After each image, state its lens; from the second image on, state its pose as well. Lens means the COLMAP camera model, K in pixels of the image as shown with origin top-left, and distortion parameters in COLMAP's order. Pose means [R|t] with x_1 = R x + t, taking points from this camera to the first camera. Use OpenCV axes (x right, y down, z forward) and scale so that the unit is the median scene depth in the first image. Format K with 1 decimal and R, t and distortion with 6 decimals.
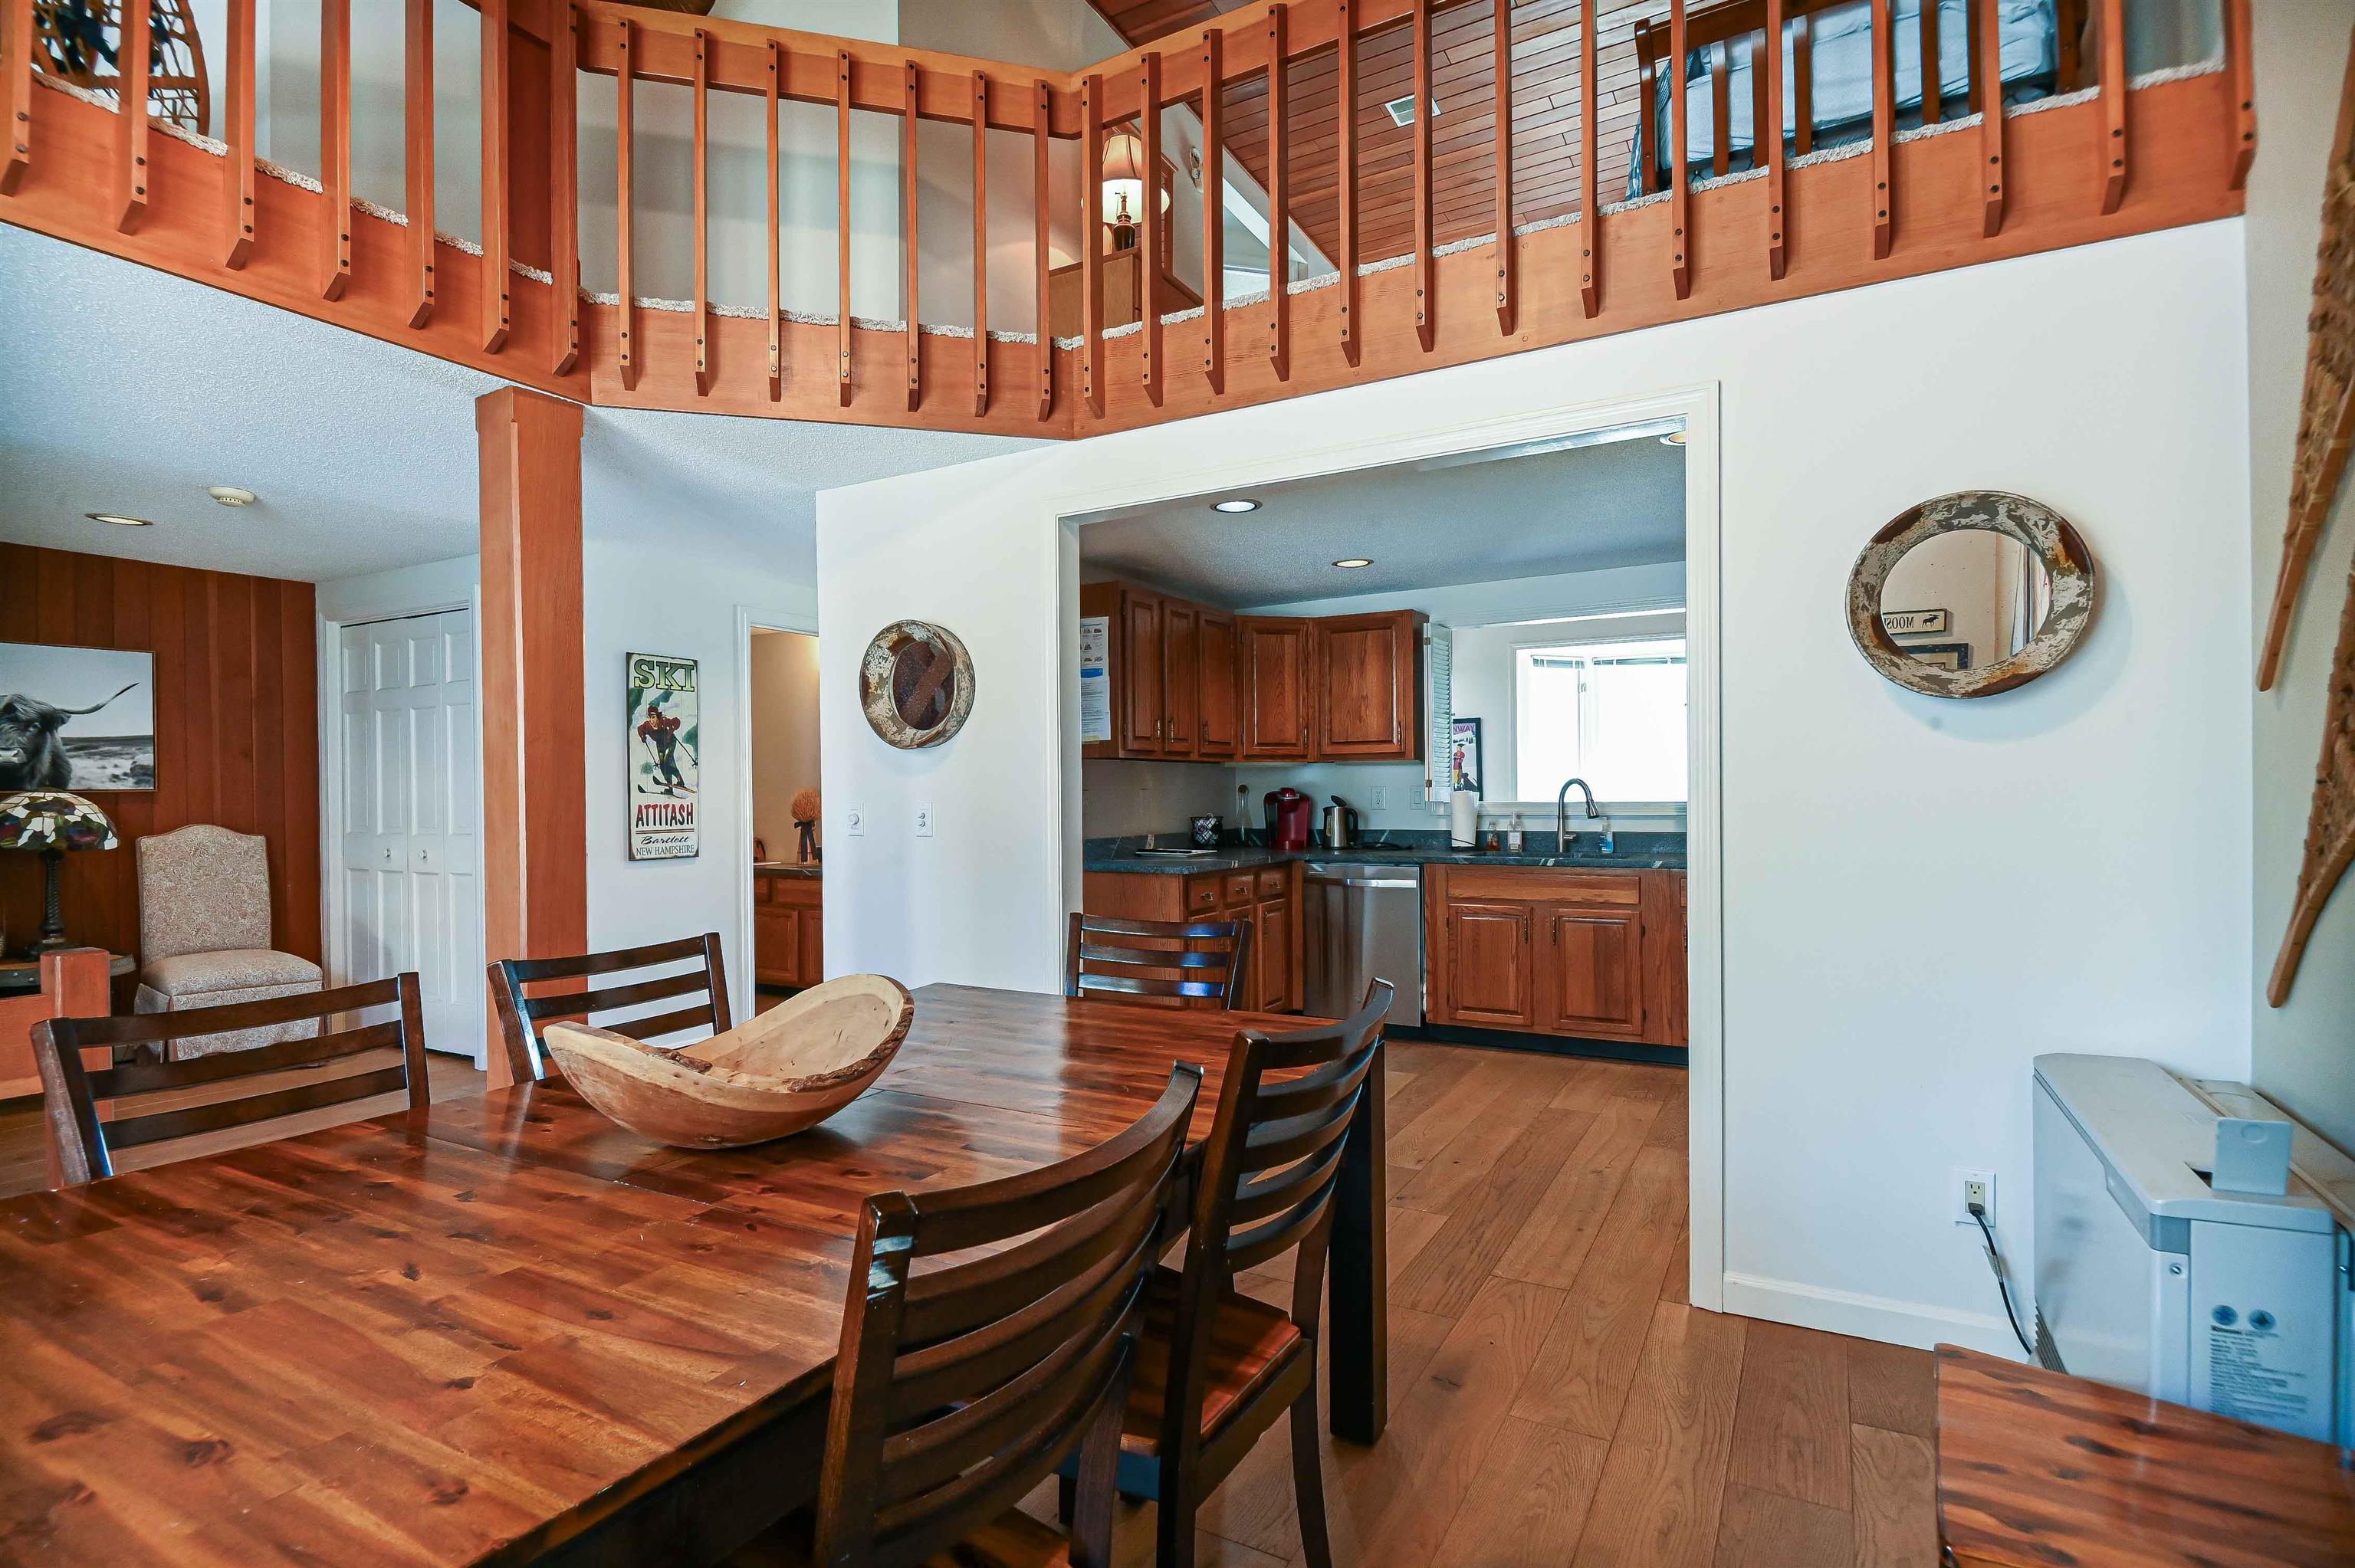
lens RADIAL K [[1181.0, 0, 1169.1], [0, 1181.0, 798.1], [0, 0, 1]] dist [0.010680, -0.016214]
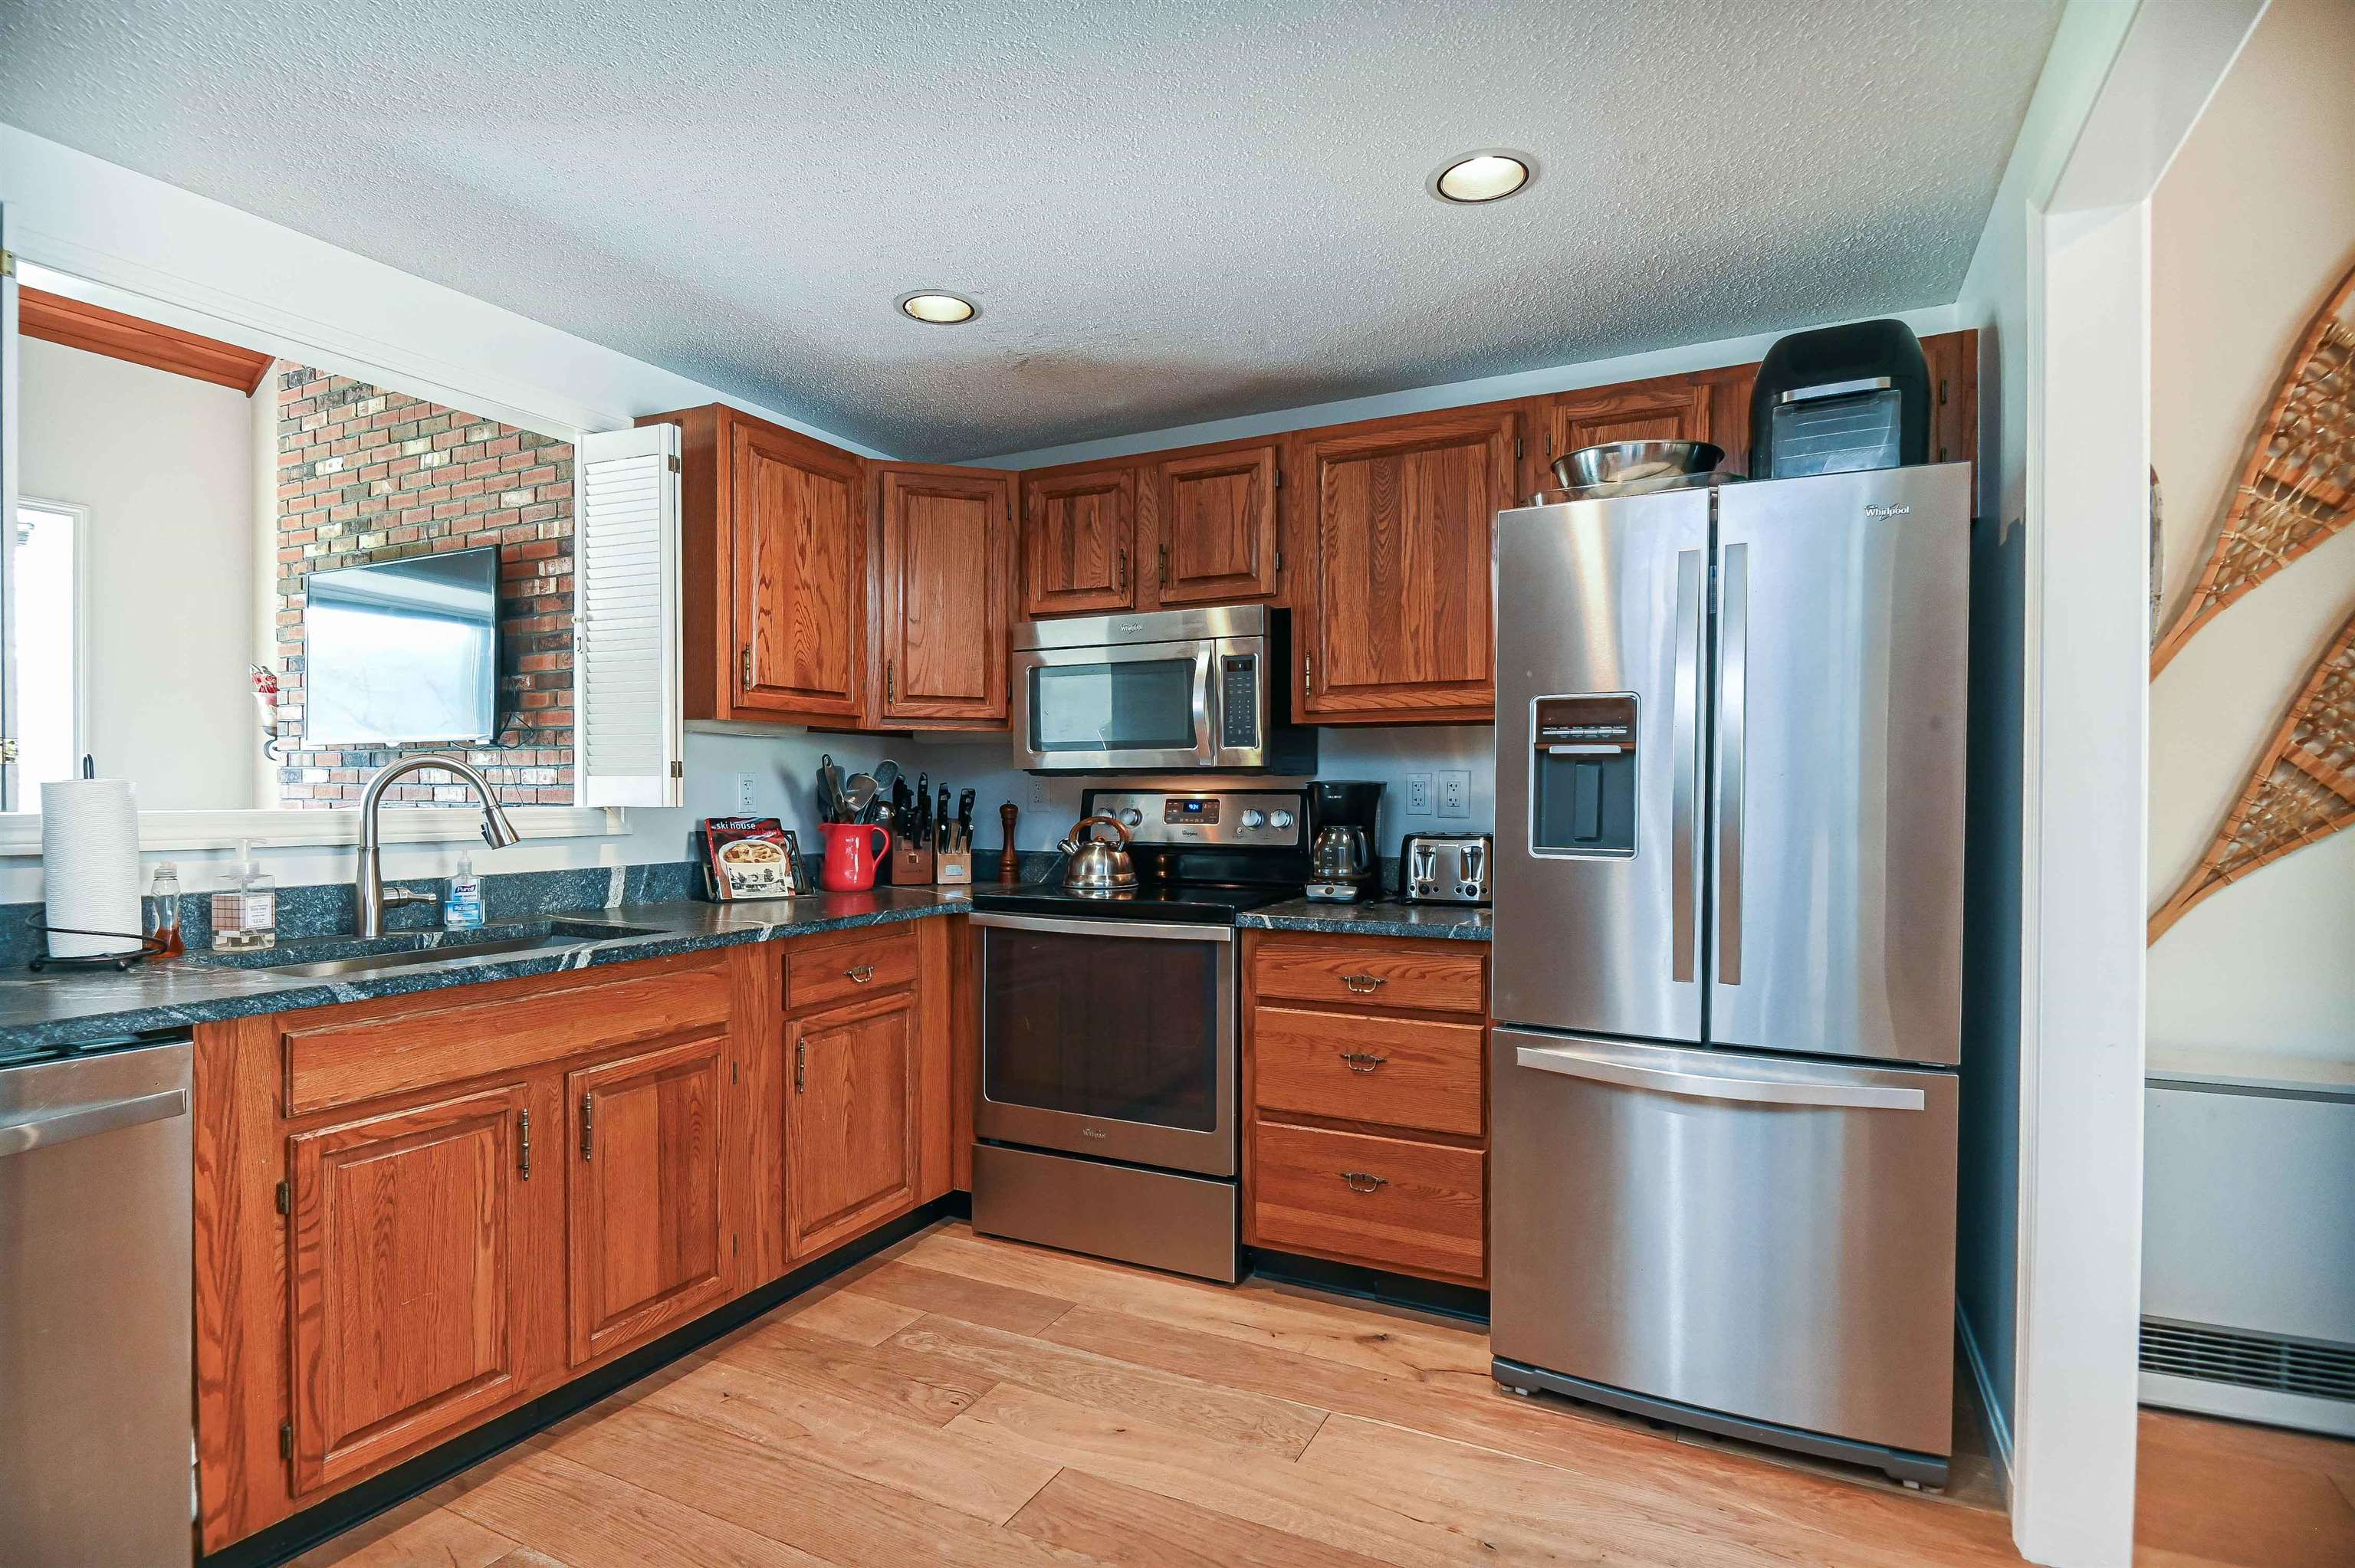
lens RADIAL K [[1181.0, 0, 1169.1], [0, 1181.0, 798.1], [0, 0, 1]] dist [0.010680, -0.016214]
pose [[-0.040000, 0.001343, 0.999199, -0.086251], [0.001402, 0.999998, -0.001288, 0.000409], [-0.999199, 0.001349, -0.040002, 0.781096]]
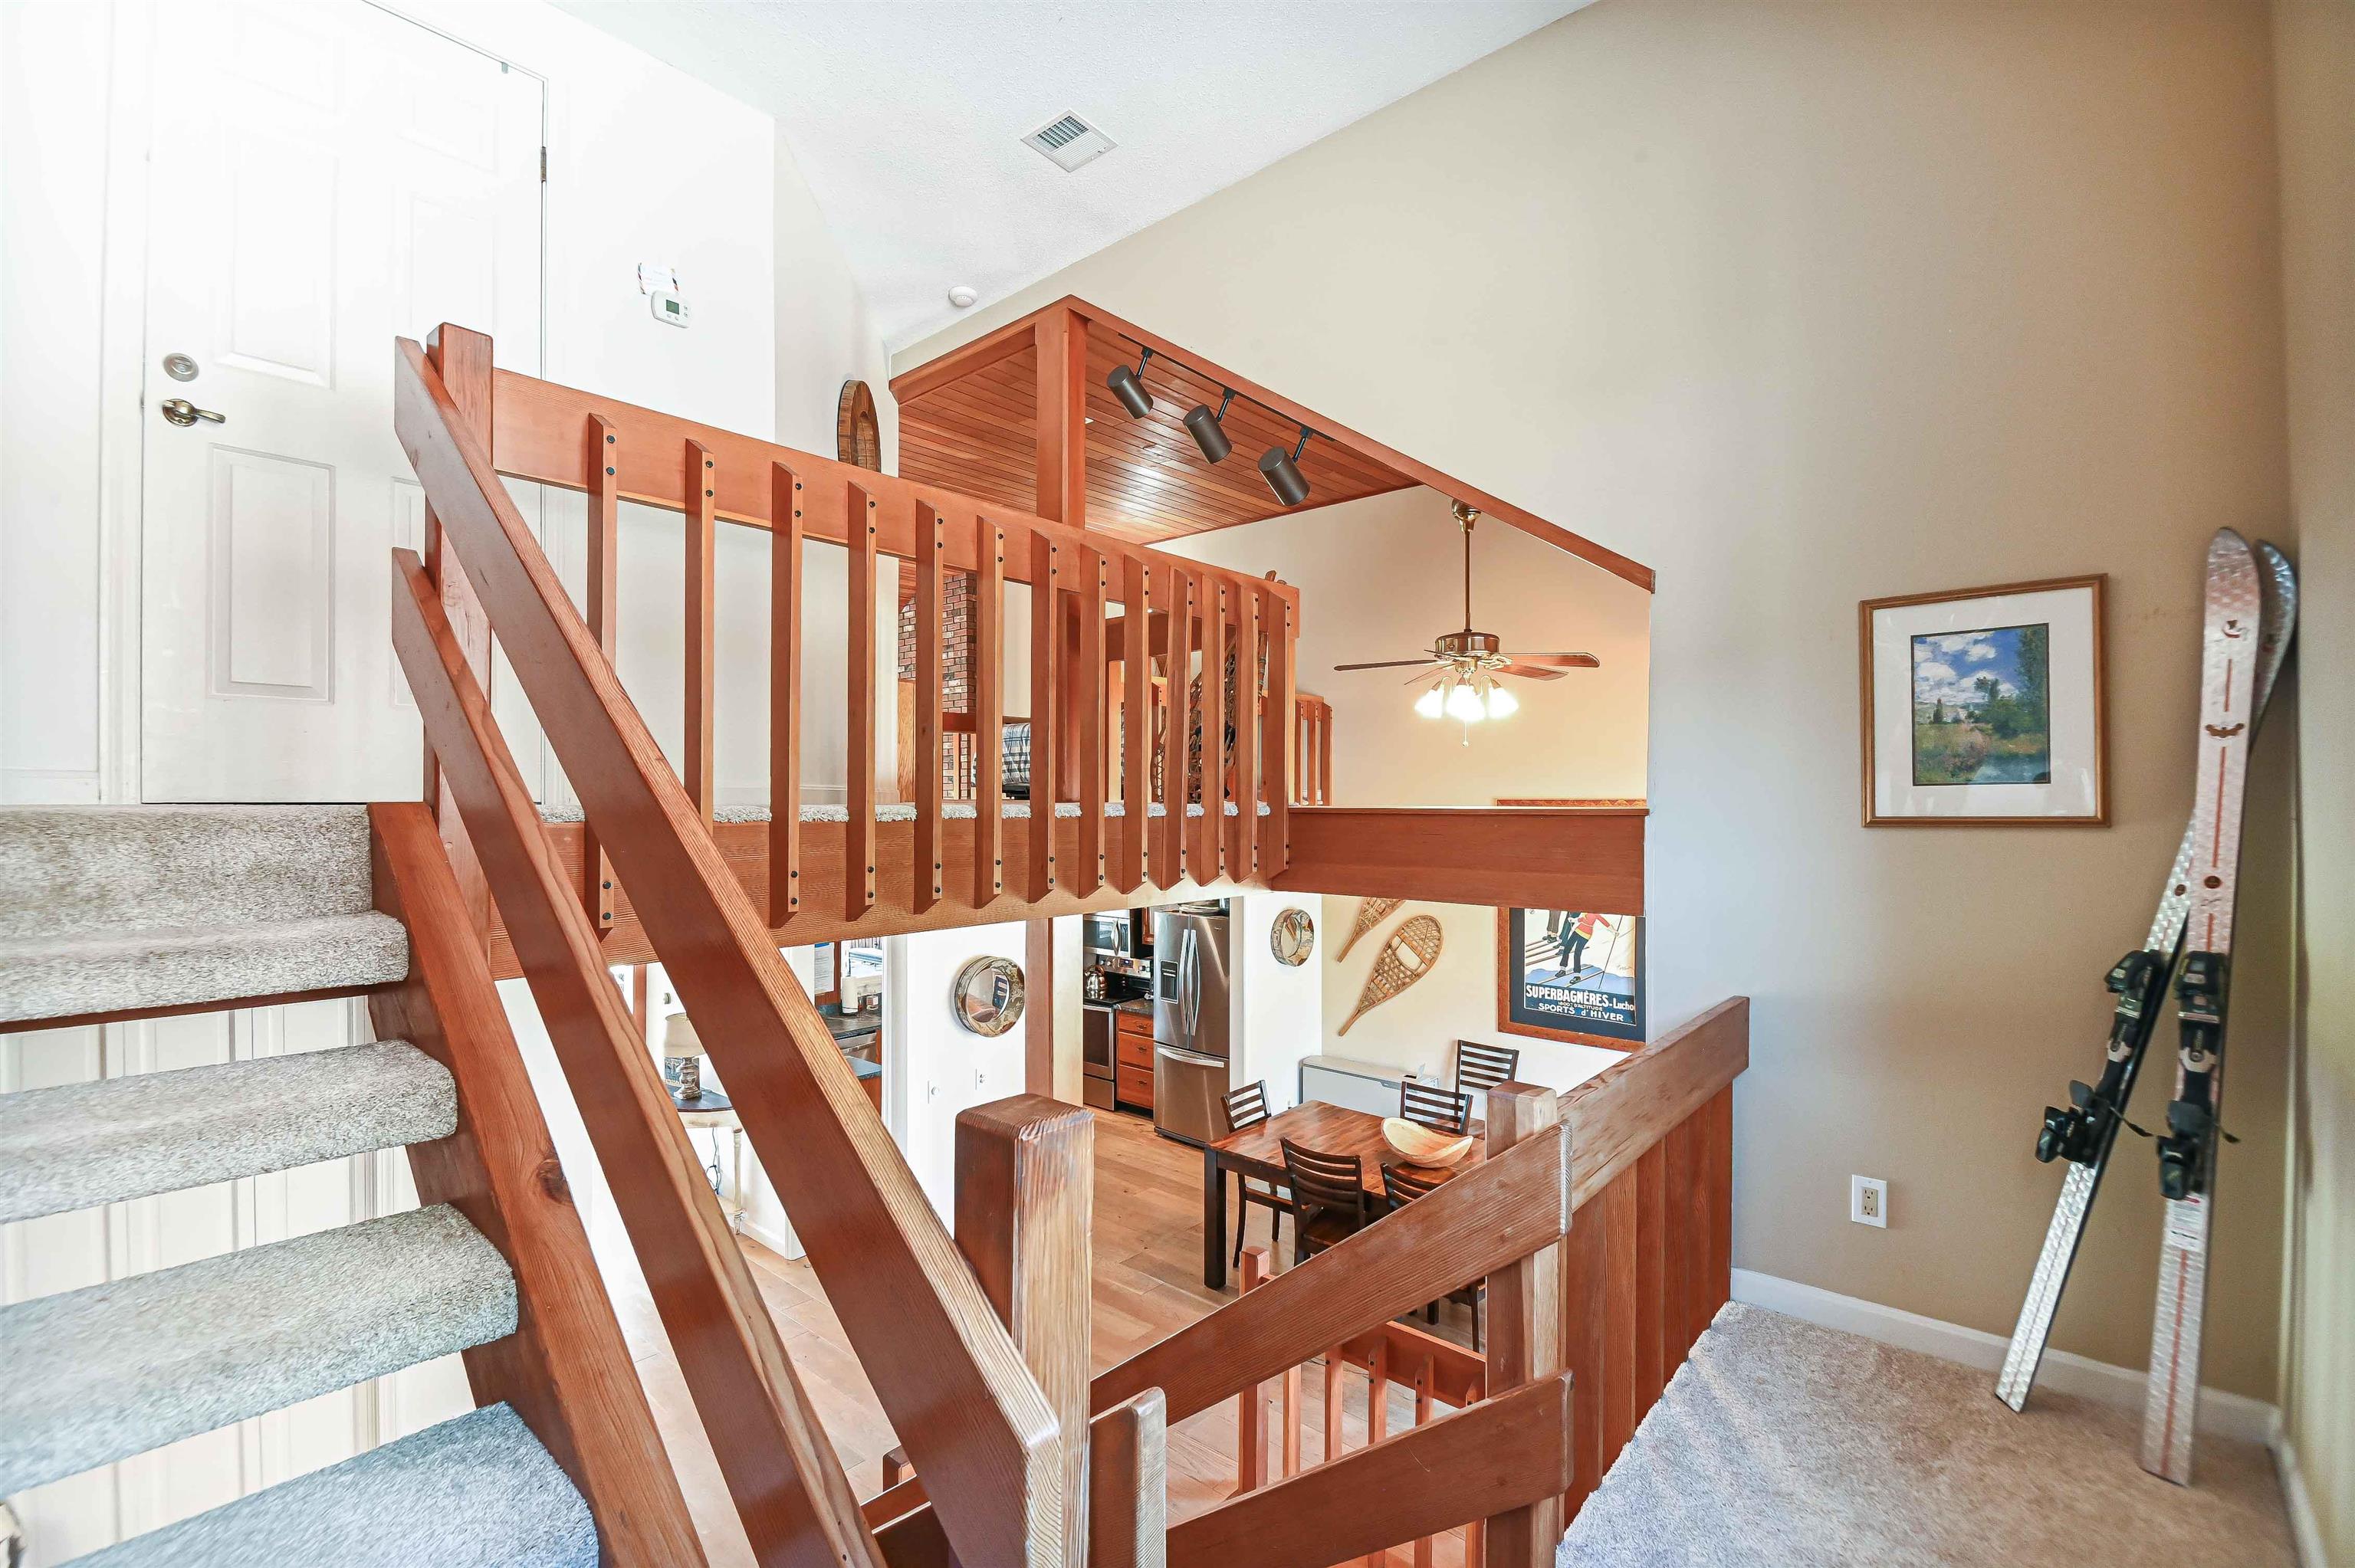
lens RADIAL K [[1041.6, 0, 1177.5], [0, 1041.6, 784.0], [0, 0, 1]] dist [0.000028, -0.000004]
pose [[0.207999, 0.017204, 0.977978, -1.096416], [0.000754, 0.999842, -0.017749, -0.254393], [-0.978129, 0.004429, 0.207953, 0.312016]]
